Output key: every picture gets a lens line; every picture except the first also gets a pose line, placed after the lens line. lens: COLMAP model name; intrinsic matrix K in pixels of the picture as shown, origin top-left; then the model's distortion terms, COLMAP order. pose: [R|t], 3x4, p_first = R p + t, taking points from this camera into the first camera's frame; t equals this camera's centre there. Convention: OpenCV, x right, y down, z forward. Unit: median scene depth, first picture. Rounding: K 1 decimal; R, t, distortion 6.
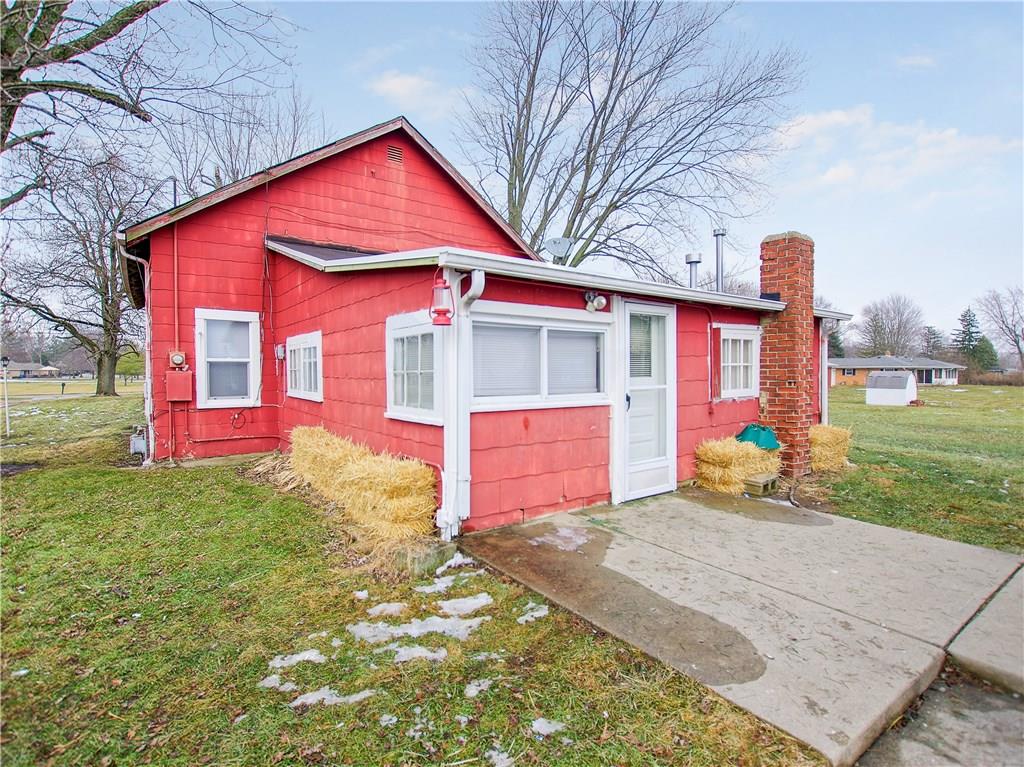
lens RADIAL K [[523.2, 0, 508.2], [0, 523.2, 383.1], [0, 0, 1]] dist [-0.031532, 0.000086]
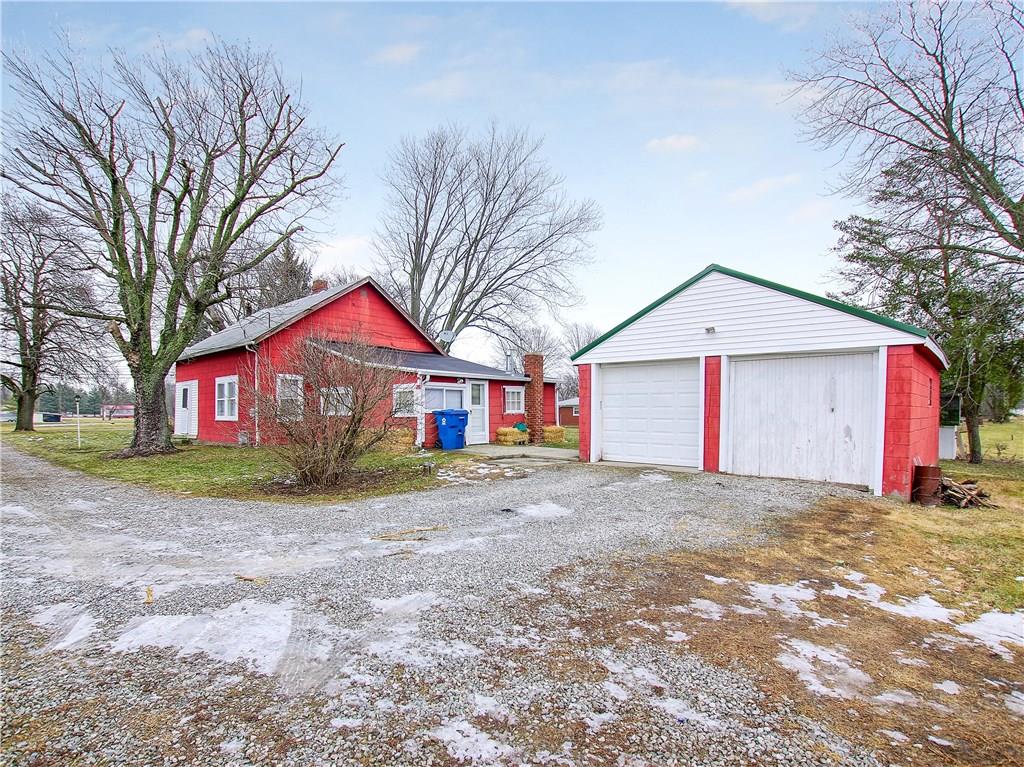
lens RADIAL K [[523.2, 0, 508.8], [0, 523.2, 387.3], [0, 0, 1]] dist [-0.031532, 0.000086]
pose [[0.975922, 0.009903, 0.217893, -0.132744], [0.005589, 0.997505, -0.070368, 0.061518], [-0.218046, 0.069892, 0.973433, -1.198603]]
